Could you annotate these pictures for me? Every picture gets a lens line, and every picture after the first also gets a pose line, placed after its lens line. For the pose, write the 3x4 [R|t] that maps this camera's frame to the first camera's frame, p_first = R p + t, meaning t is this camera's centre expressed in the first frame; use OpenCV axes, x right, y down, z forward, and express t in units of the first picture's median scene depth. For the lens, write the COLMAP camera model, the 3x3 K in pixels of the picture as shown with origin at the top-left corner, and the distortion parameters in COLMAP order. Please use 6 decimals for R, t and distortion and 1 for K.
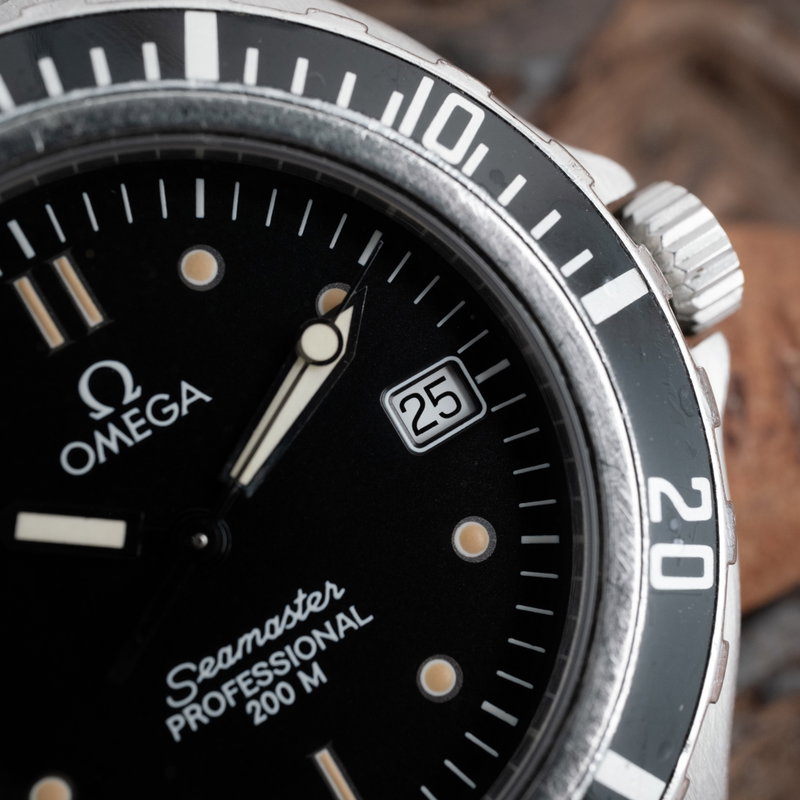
lens RADIAL K [[1471.0, 0, 400.0], [0, 1471.0, 400.0], [0, 0, 1]] dist [0.022062, 0.218338]
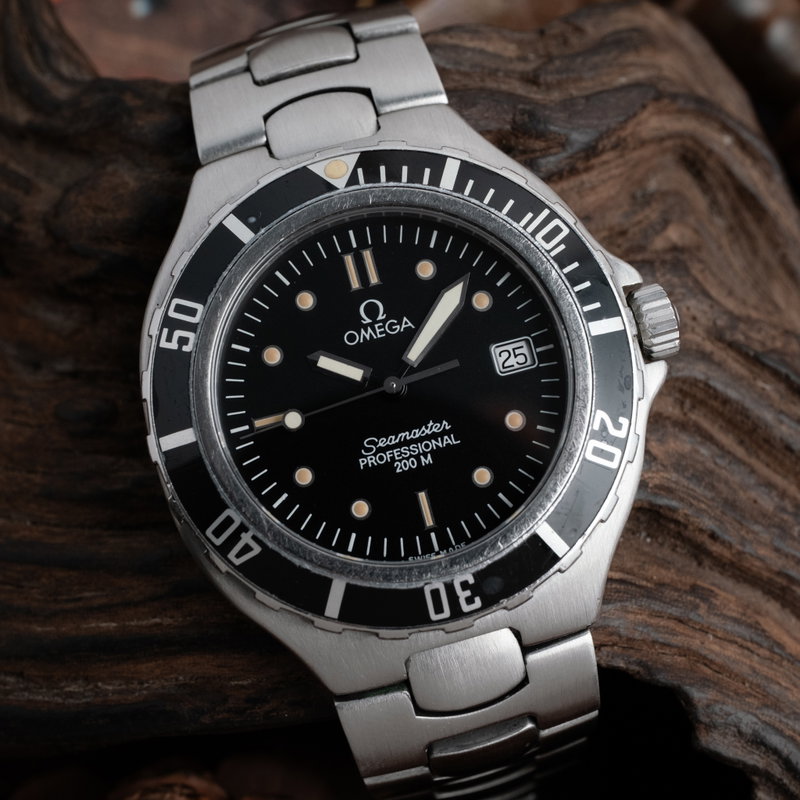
lens RADIAL K [[1471.0, 0, 400.0], [0, 1471.0, 400.0], [0, 0, 1]] dist [0.022062, 0.218338]
pose [[0.951083, 0.245515, -0.187517, 0.295100], [-0.253615, 0.967096, -0.020117, 0.156356], [0.176408, 0.066690, 0.982055, -1.182383]]
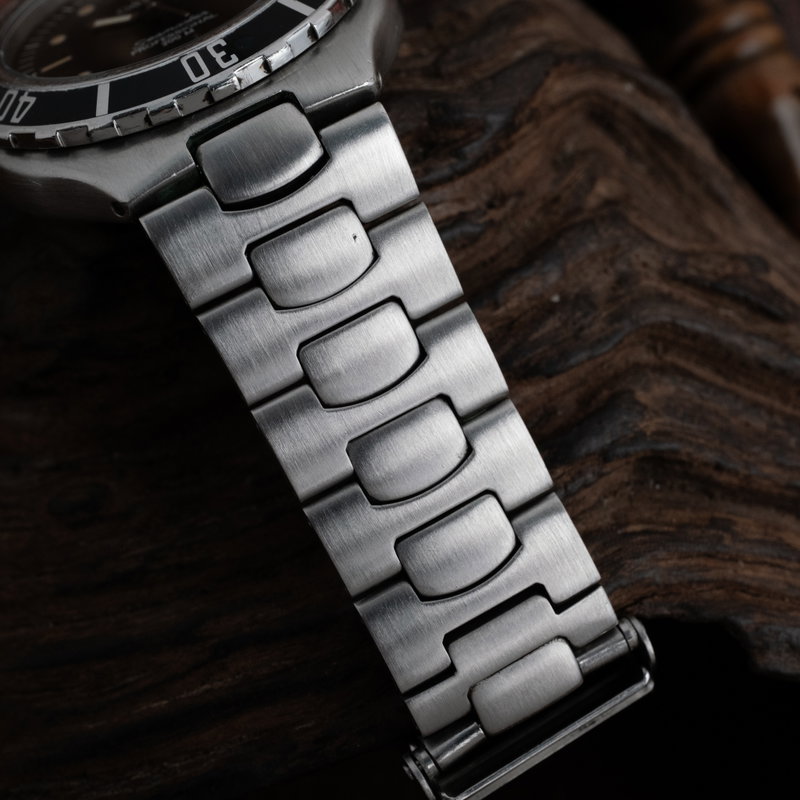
lens RADIAL K [[1471.0, 0, 400.0], [0, 1471.0, 400.0], [0, 0, 1]] dist [0.022062, 0.218338]
pose [[0.992506, 0.005020, -0.122093, 0.177394], [-0.009385, 0.999336, -0.035200, 0.170348], [0.121835, 0.036082, 0.991894, -1.209407]]
